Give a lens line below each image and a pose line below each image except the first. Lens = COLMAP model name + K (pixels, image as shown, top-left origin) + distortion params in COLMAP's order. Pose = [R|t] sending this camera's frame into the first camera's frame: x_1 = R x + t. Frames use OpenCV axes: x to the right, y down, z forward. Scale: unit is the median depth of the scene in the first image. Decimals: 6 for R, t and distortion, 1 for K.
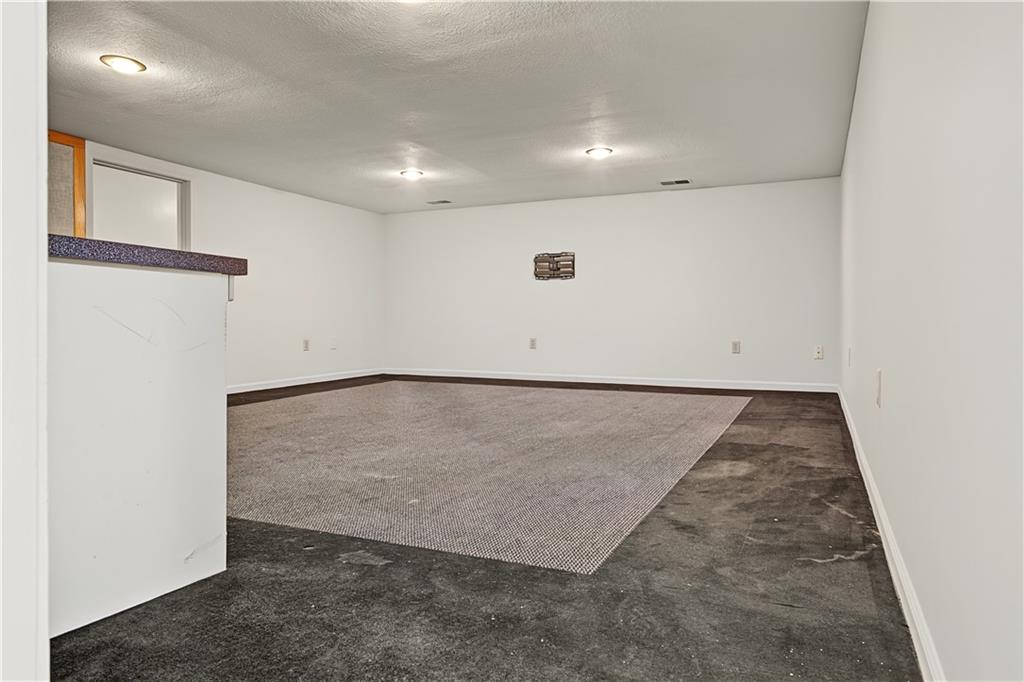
lens RADIAL K [[692.4, 0, 510.1], [0, 692.4, 327.4], [0, 0, 1]] dist [-0.000626, 0.000665]
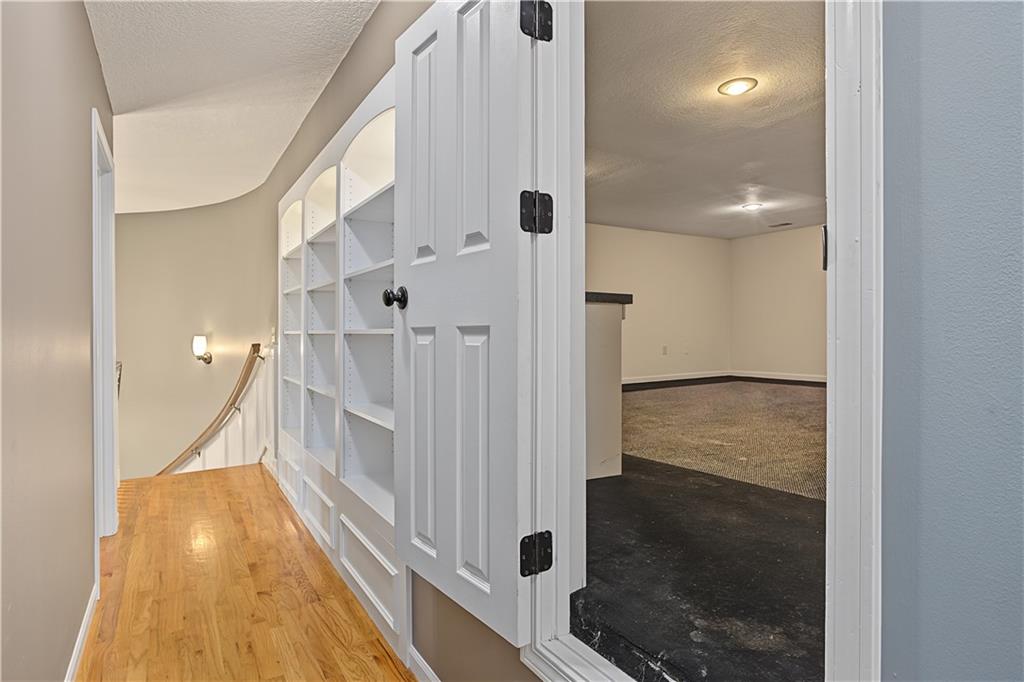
lens RADIAL K [[560.0, 0, 519.7], [0, 560.0, 334.5], [0, 0, 1]] dist [0.001545, 0.000666]
pose [[0.857813, -0.003250, -0.513952, 0.057145], [0.002007, 0.999994, -0.002973, 0.002589], [0.513958, 0.001519, 0.857814, -0.206101]]
